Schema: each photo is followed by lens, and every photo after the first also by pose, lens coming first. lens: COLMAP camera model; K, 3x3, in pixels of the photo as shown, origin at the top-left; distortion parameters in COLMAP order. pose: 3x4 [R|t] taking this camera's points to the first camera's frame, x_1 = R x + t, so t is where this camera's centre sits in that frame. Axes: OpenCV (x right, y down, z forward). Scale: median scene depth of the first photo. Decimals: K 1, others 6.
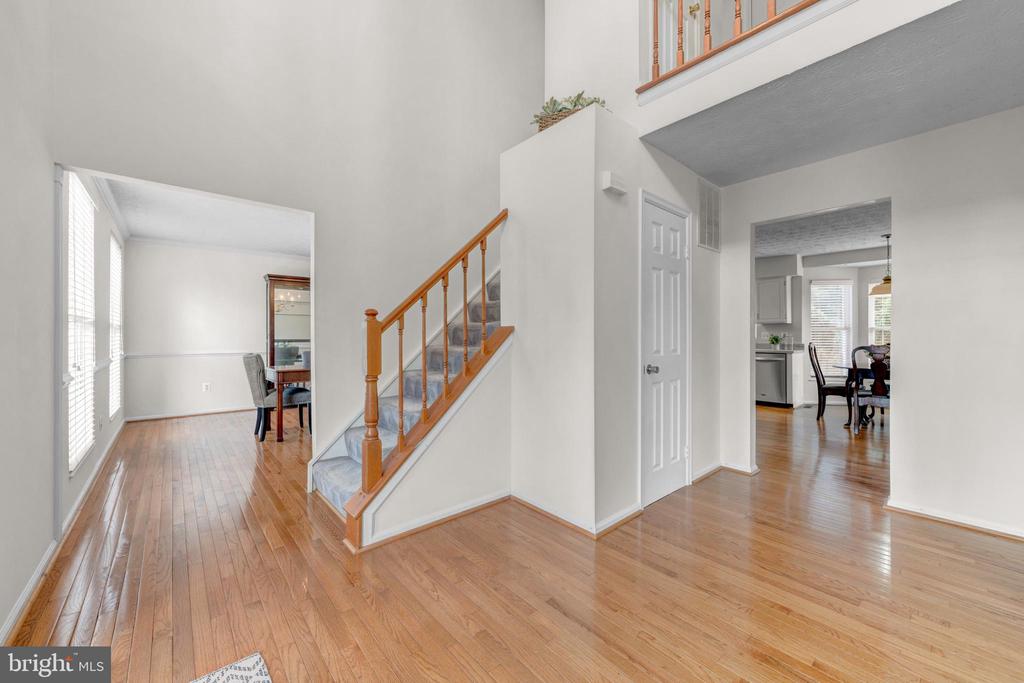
lens RADIAL K [[384.3, 0, 495.5], [0, 384.3, 335.1], [0, 0, 1]] dist [-0.006431, -0.000294]
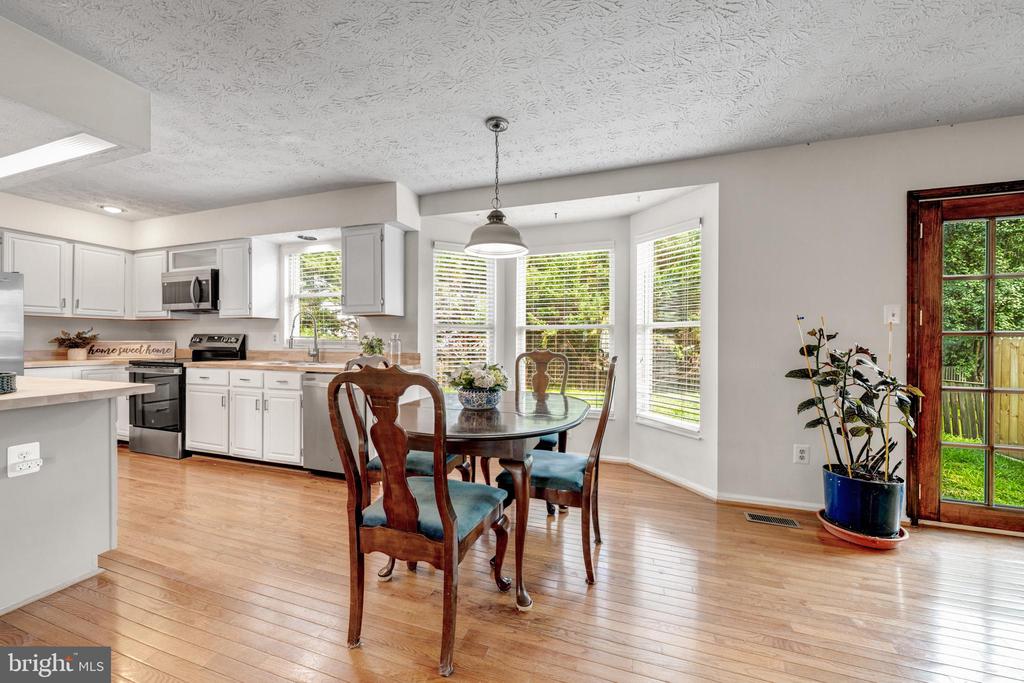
lens RADIAL K [[384.3, 0, 508.9], [0, 384.3, 340.1], [0, 0, 1]] dist [-0.006431, -0.000294]
pose [[0.846585, 0.006910, 0.532209, 0.619447], [-0.007856, 0.999969, -0.000487, 0.002712], [-0.532195, -0.003769, 0.846613, 0.462166]]
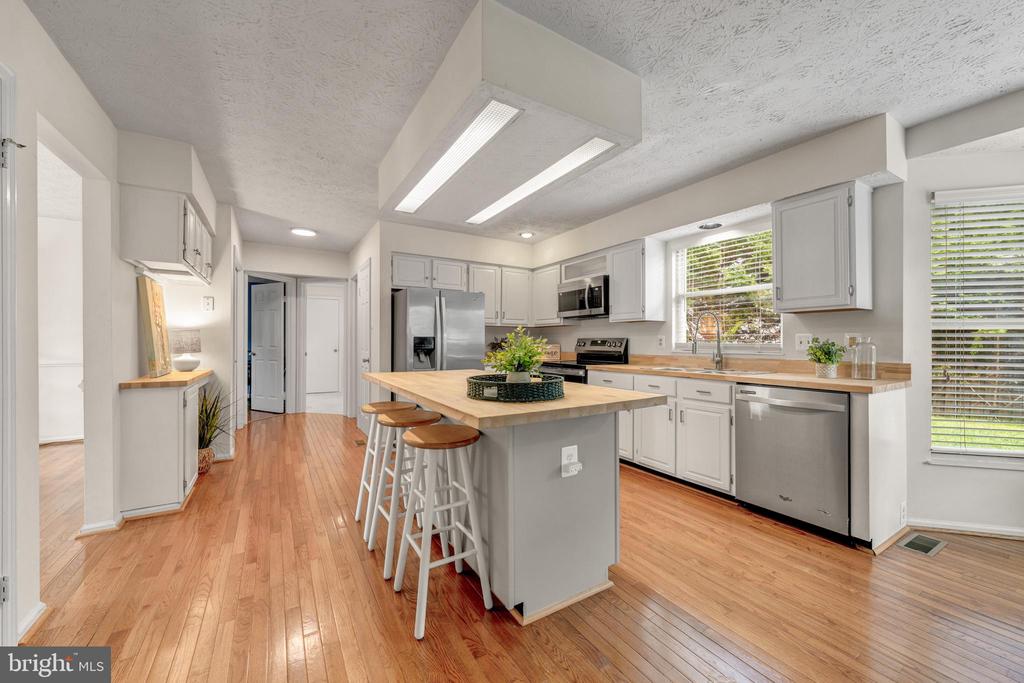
lens RADIAL K [[384.3, 0, 508.3], [0, 384.3, 340.4], [0, 0, 1]] dist [-0.006431, -0.000294]
pose [[0.990516, 0.005065, -0.137302, 0.474007], [-0.005696, 0.999975, -0.004204, 0.003492], [0.137277, 0.004946, 0.990520, 0.583028]]
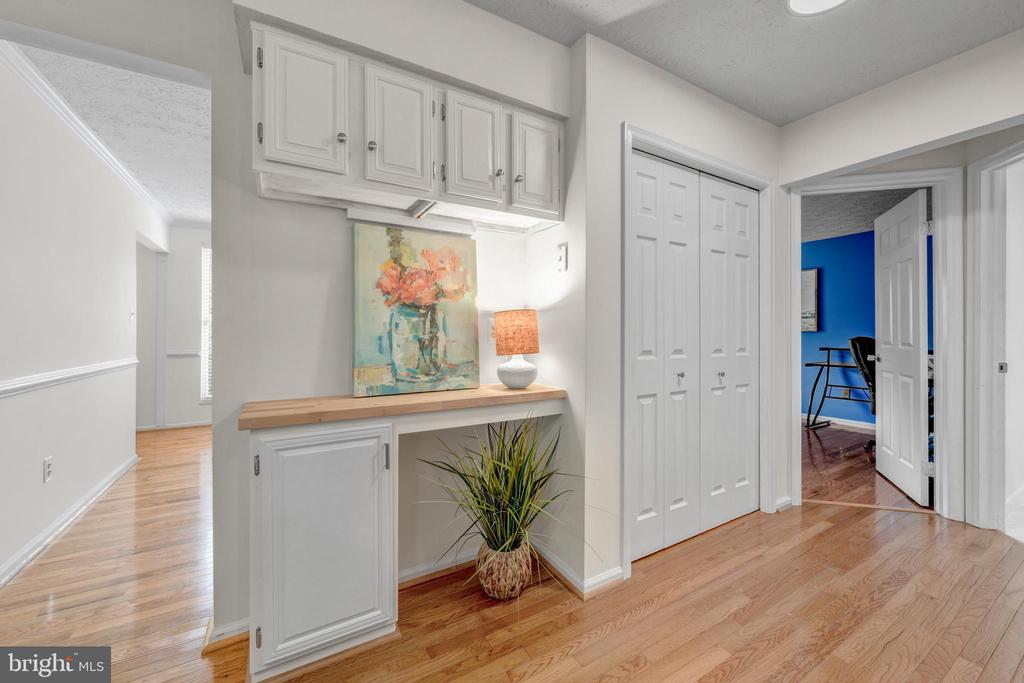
lens RADIAL K [[384.3, 0, 512.8], [0, 384.3, 336.3], [0, 0, 1]] dist [-0.006431, -0.000294]
pose [[-0.162924, 0.002322, -0.986636, 0.251859], [0.001388, 0.999997, 0.002125, 0.007090], [0.986638, -0.001023, -0.162927, 1.079903]]
